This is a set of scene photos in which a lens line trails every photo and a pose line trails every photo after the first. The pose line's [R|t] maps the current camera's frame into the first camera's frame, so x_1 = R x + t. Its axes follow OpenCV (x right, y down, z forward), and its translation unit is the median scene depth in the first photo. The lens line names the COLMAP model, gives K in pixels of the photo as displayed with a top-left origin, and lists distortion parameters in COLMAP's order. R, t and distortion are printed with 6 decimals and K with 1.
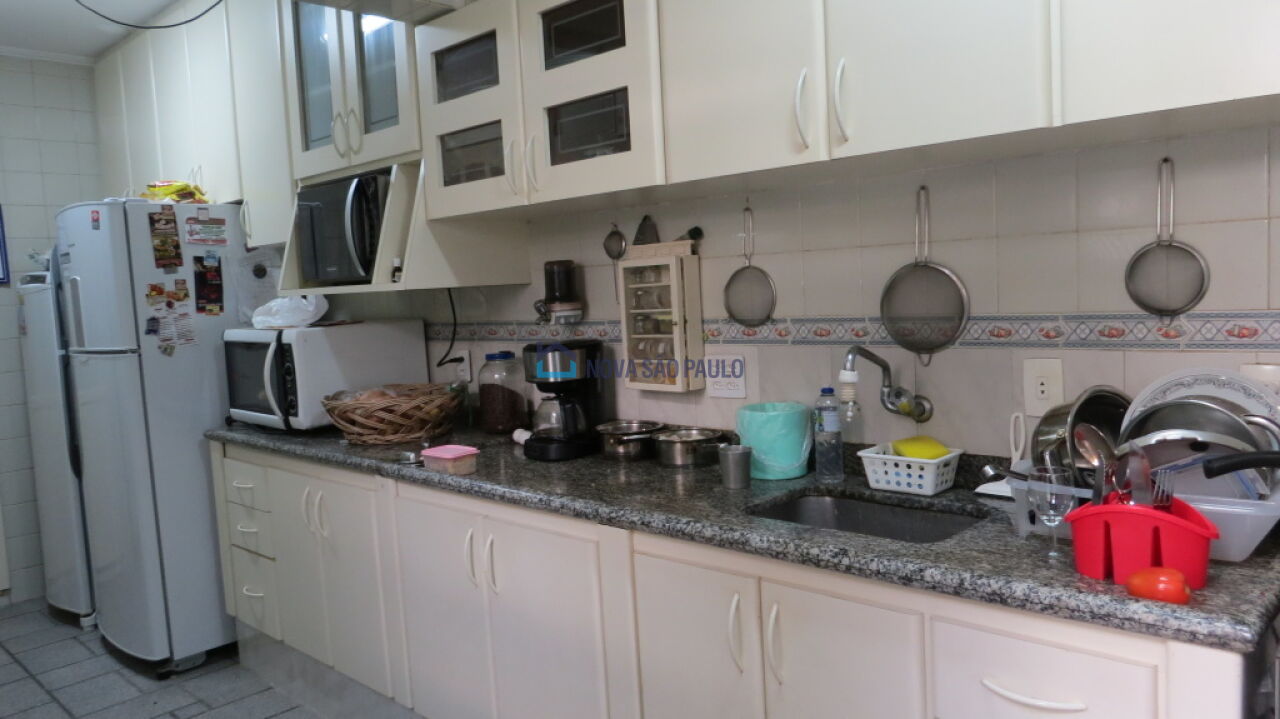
lens RADIAL K [[914.0, 0, 641.4], [0, 914.0, 358.0], [0, 0, 1]] dist [-0.027547, 0.004244]
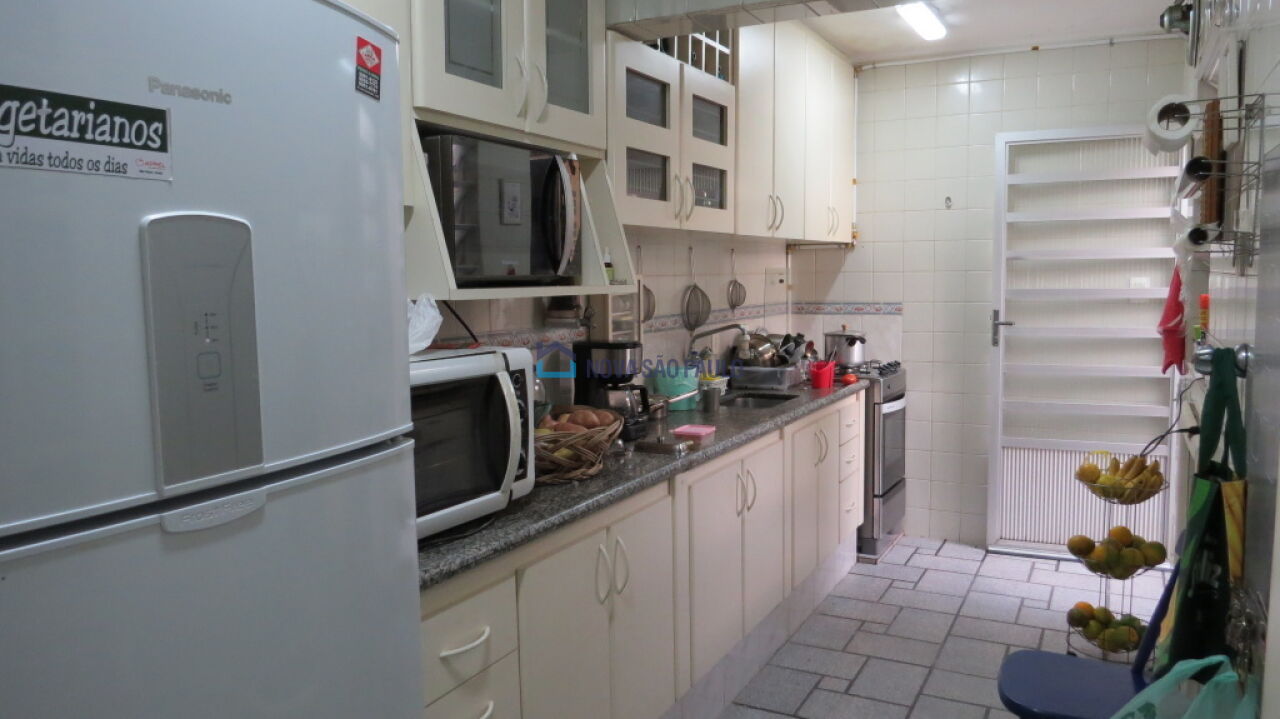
lens RADIAL K [[914.0, 0, 641.0], [0, 914.0, 355.9], [0, 0, 1]] dist [-0.027547, 0.004244]
pose [[-0.273512, -0.028877, 0.961435, -1.250510], [0.116533, 0.991192, 0.062922, -0.069418], [-0.954783, 0.129249, -0.267738, 1.302095]]
